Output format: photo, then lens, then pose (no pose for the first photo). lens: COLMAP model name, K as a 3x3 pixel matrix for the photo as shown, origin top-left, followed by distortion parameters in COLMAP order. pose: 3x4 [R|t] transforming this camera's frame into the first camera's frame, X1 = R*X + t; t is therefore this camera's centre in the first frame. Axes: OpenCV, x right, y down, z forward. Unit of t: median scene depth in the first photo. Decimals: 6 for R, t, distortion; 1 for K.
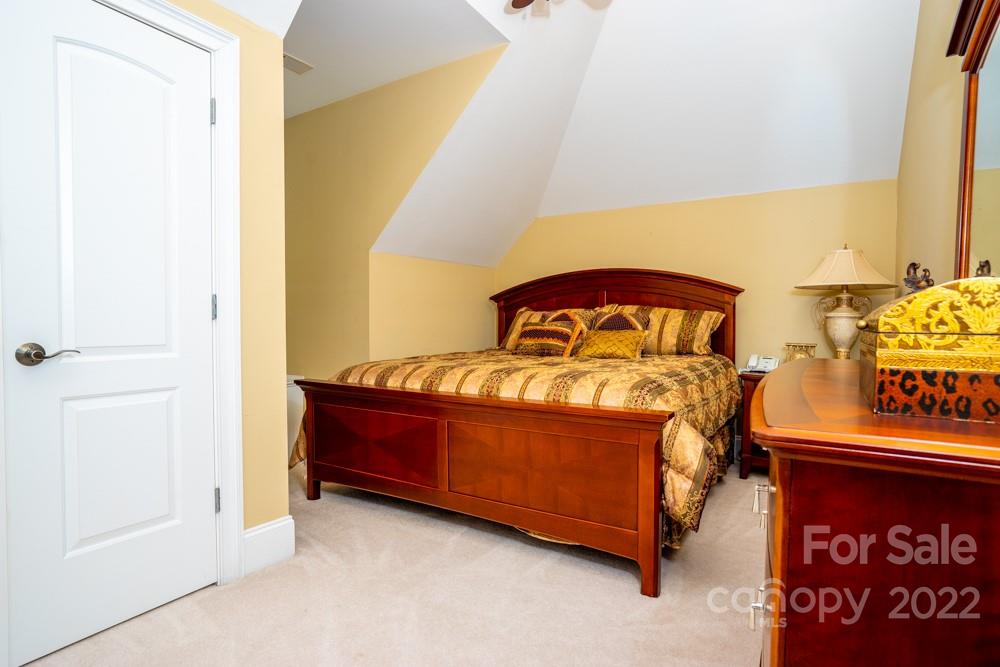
lens RADIAL K [[516.2, 0, 500.0], [0, 516.2, 333.5], [0, 0, 1]] dist [0.000081, -0.000004]
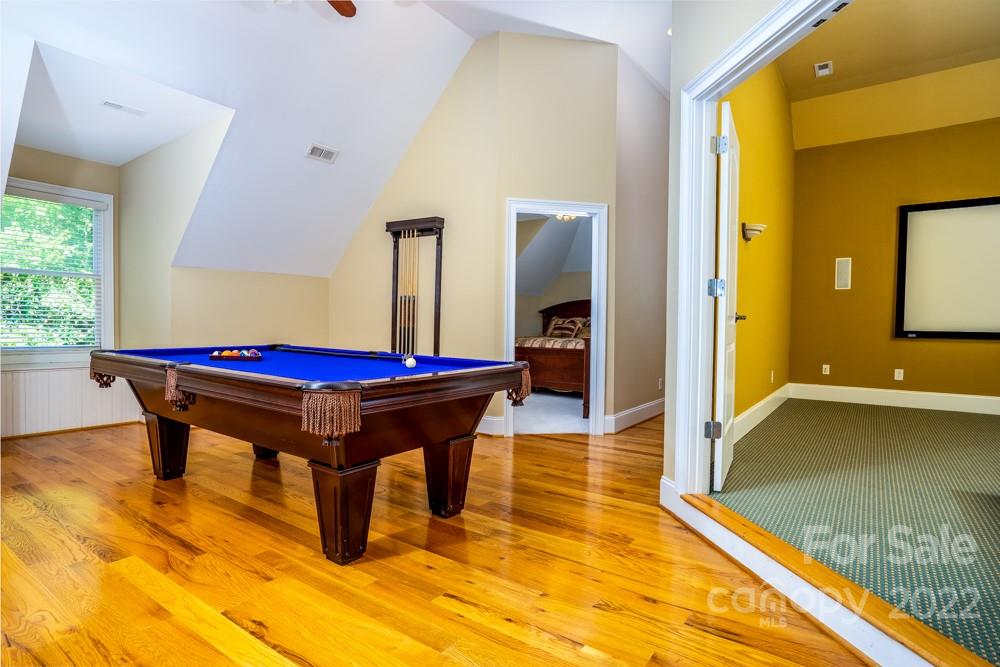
lens RADIAL K [[516.2, 0, 500.0], [0, 516.2, 333.5], [0, 0, 1]] dist [0.000081, -0.000004]
pose [[0.997545, 0.007094, -0.069674, -0.037175], [-0.007309, 0.999969, -0.002840, 0.031924], [0.069652, 0.003343, 0.997566, -1.354602]]
